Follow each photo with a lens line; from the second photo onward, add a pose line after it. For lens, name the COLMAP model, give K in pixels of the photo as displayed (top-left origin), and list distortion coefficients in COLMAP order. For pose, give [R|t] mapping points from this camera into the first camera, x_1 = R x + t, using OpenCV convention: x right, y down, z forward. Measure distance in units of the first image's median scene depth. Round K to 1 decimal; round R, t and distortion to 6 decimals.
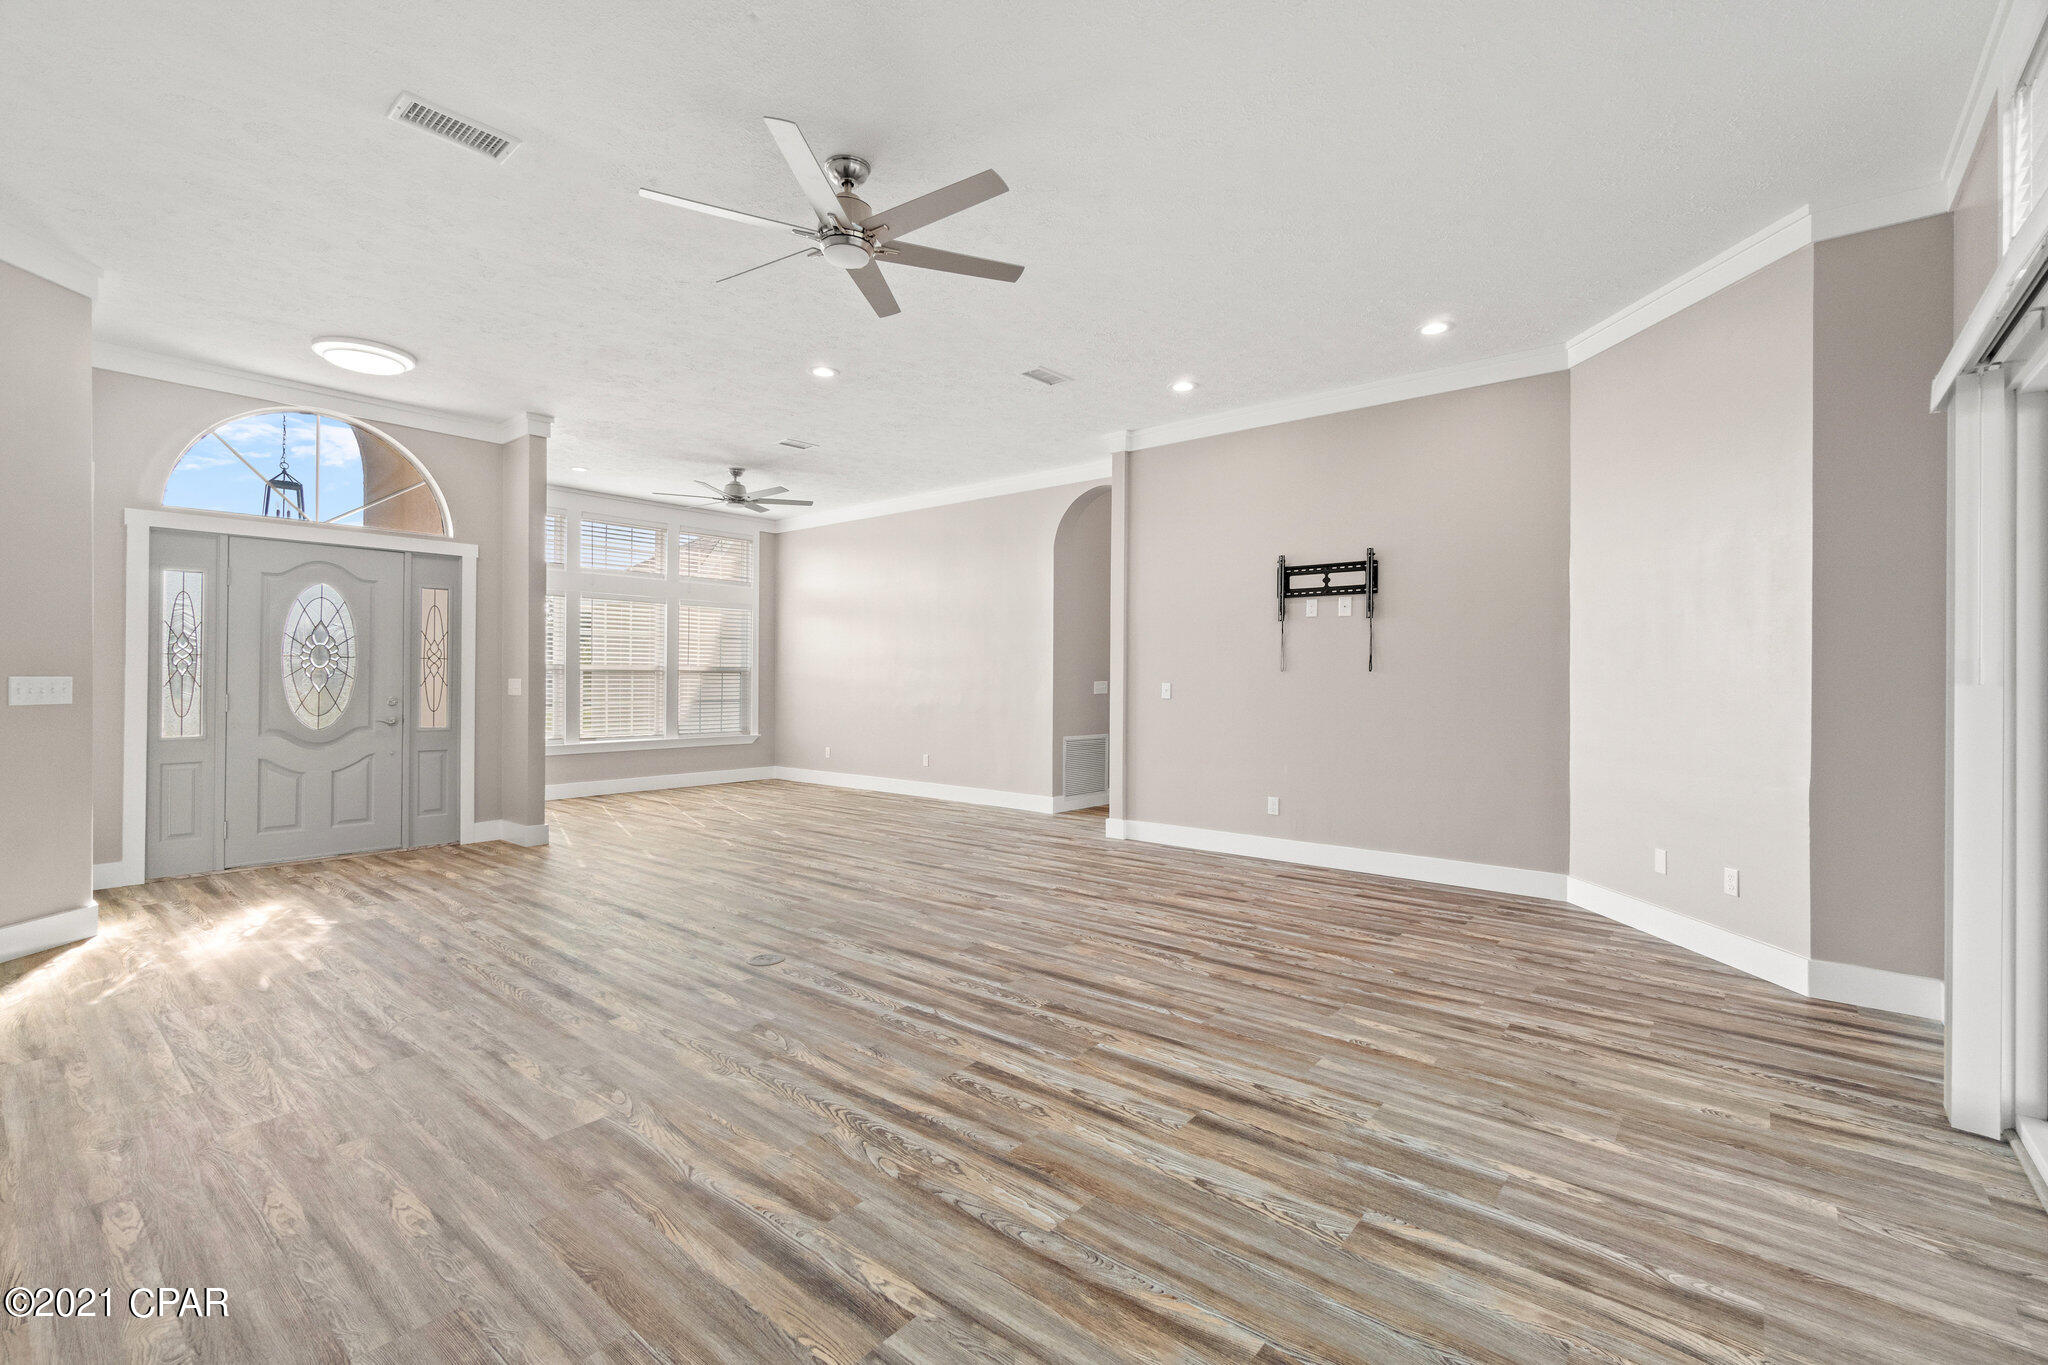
lens RADIAL K [[896.9, 0, 1021.5], [0, 896.9, 675.0], [0, 0, 1]] dist [-0.001830, -0.000213]
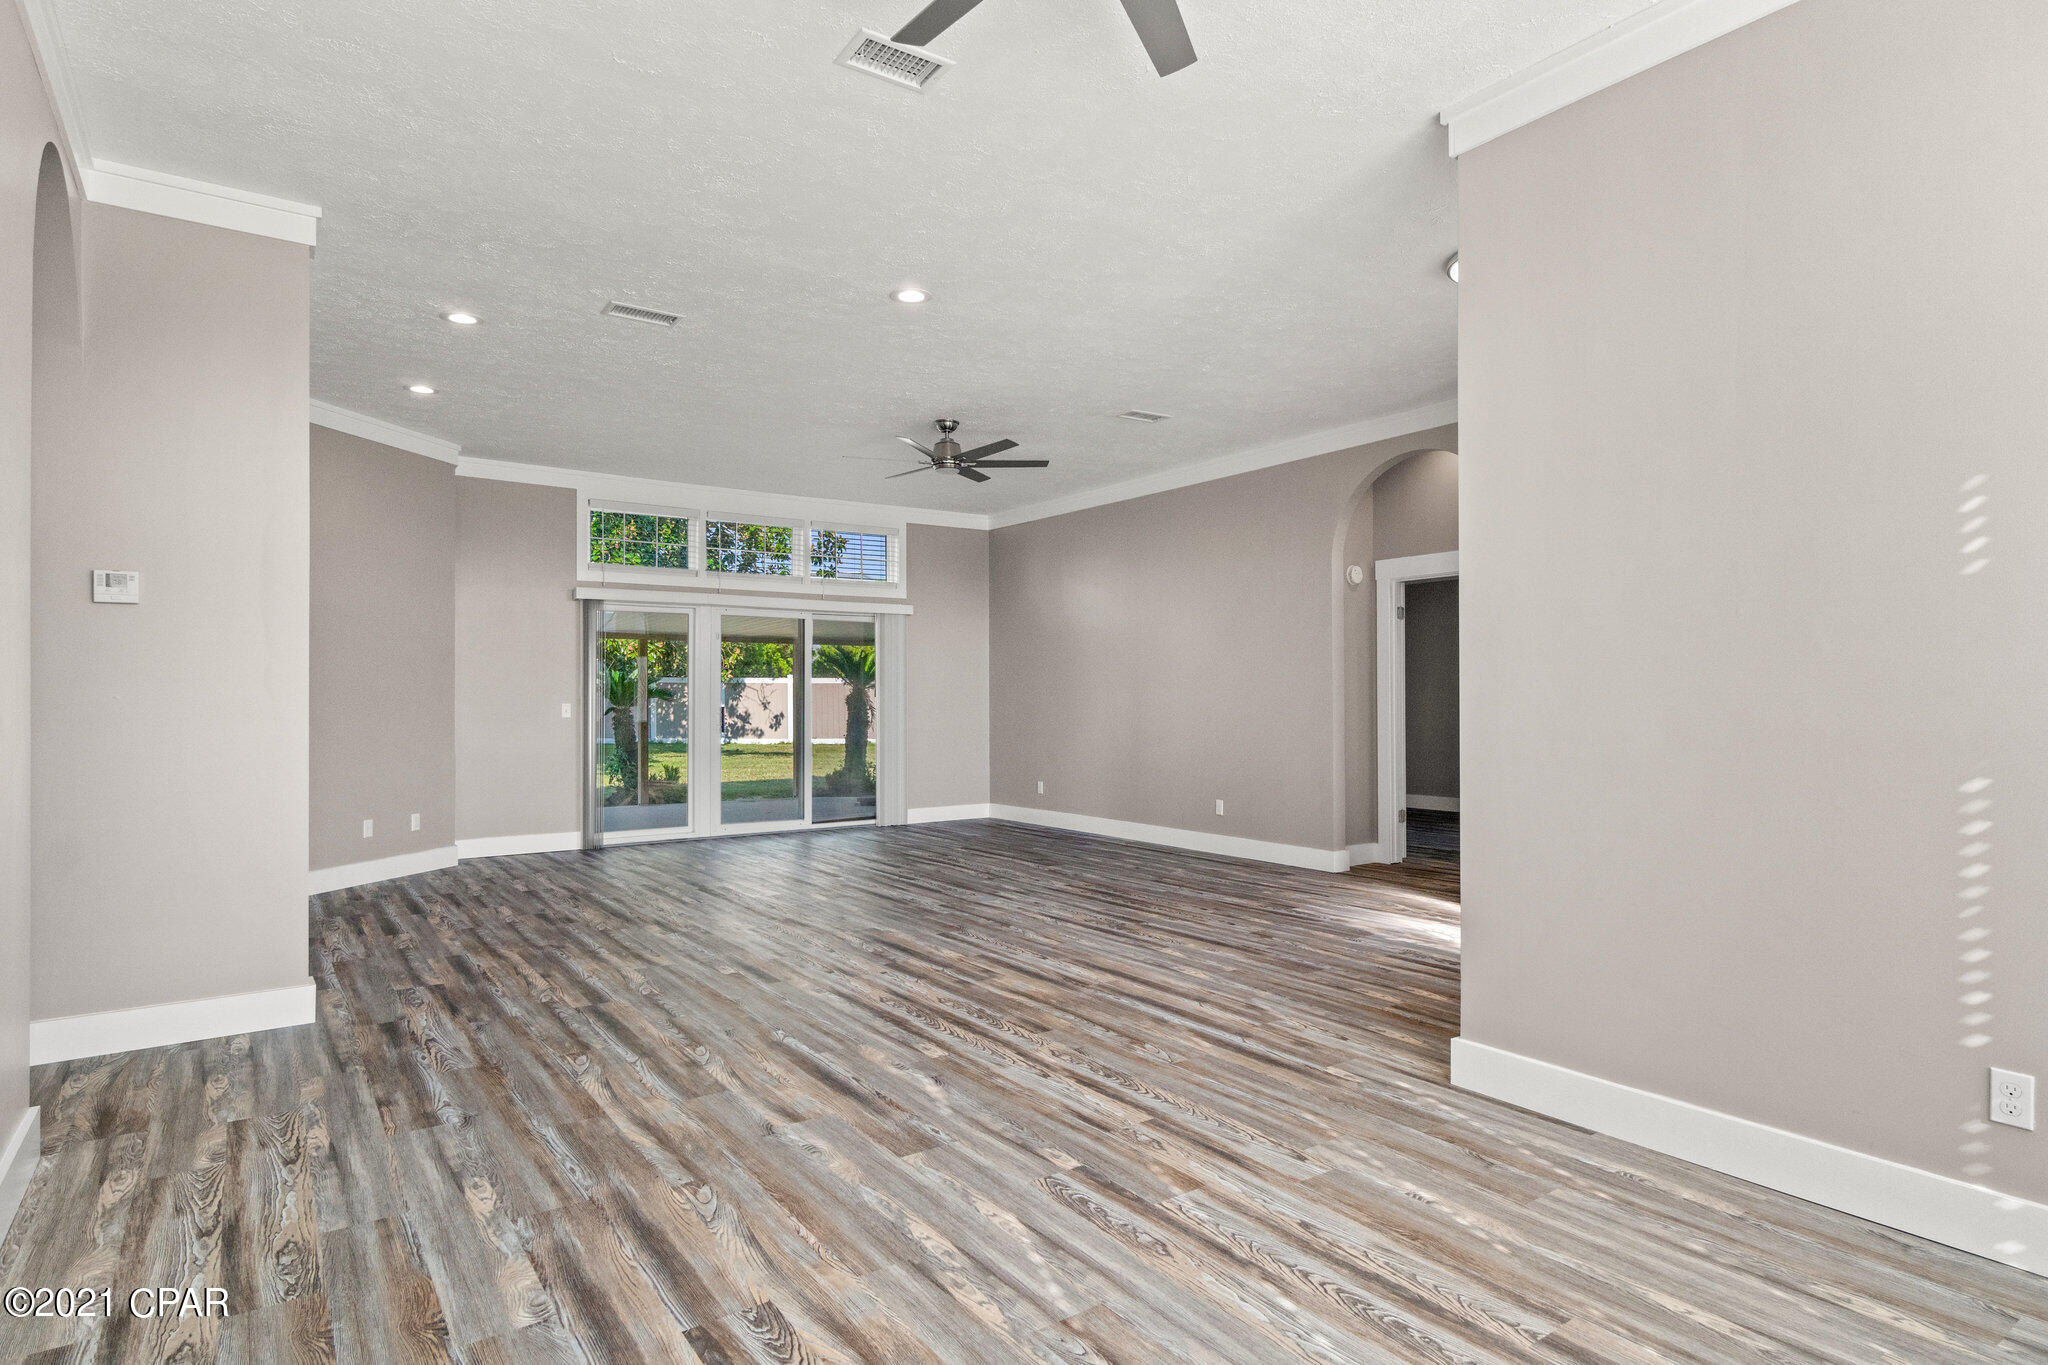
lens RADIAL K [[1083.2, 0, 1024.0], [0, 1083.2, 682.5], [0, 0, 1]] dist [0.002969, 0.000252]
pose [[-0.967466, -0.001526, 0.252997, -0.759719], [-0.005088, 0.999897, -0.013424, -0.000236], [-0.252950, -0.014275, -0.967374, 2.592255]]
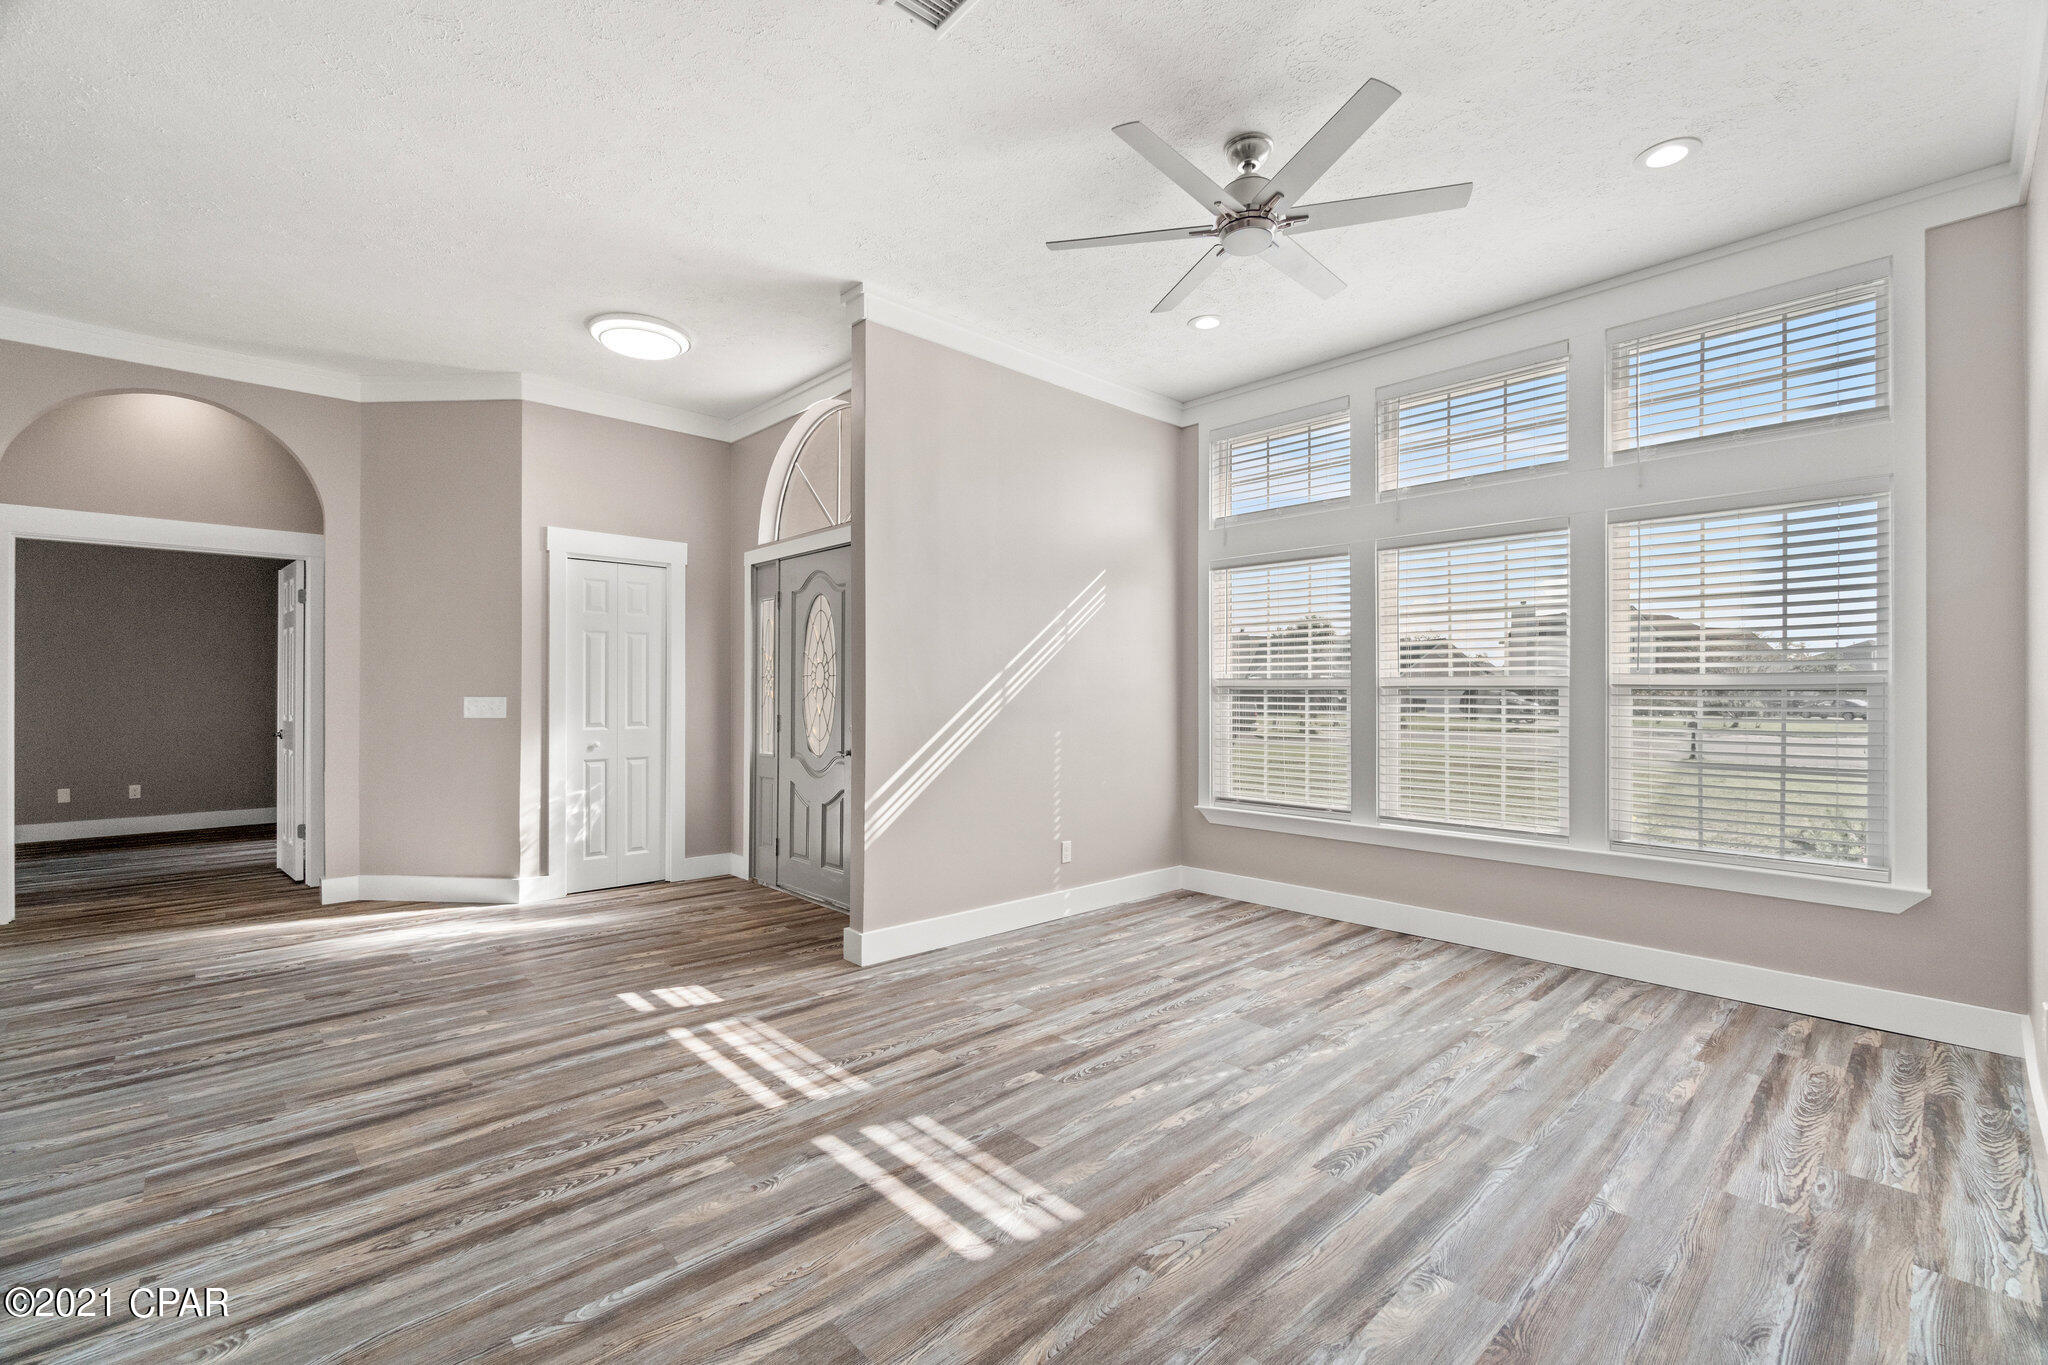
lens RADIAL K [[883.4, 0, 1030.6], [0, 883.4, 695.4], [0, 0, 1]] dist [-0.004428, 0.000492]
pose [[-0.117162, -0.005570, -0.993097, 0.110888], [-0.001174, 0.999984, -0.005470, 0.005393], [0.993112, 0.000525, -0.117167, 1.961031]]
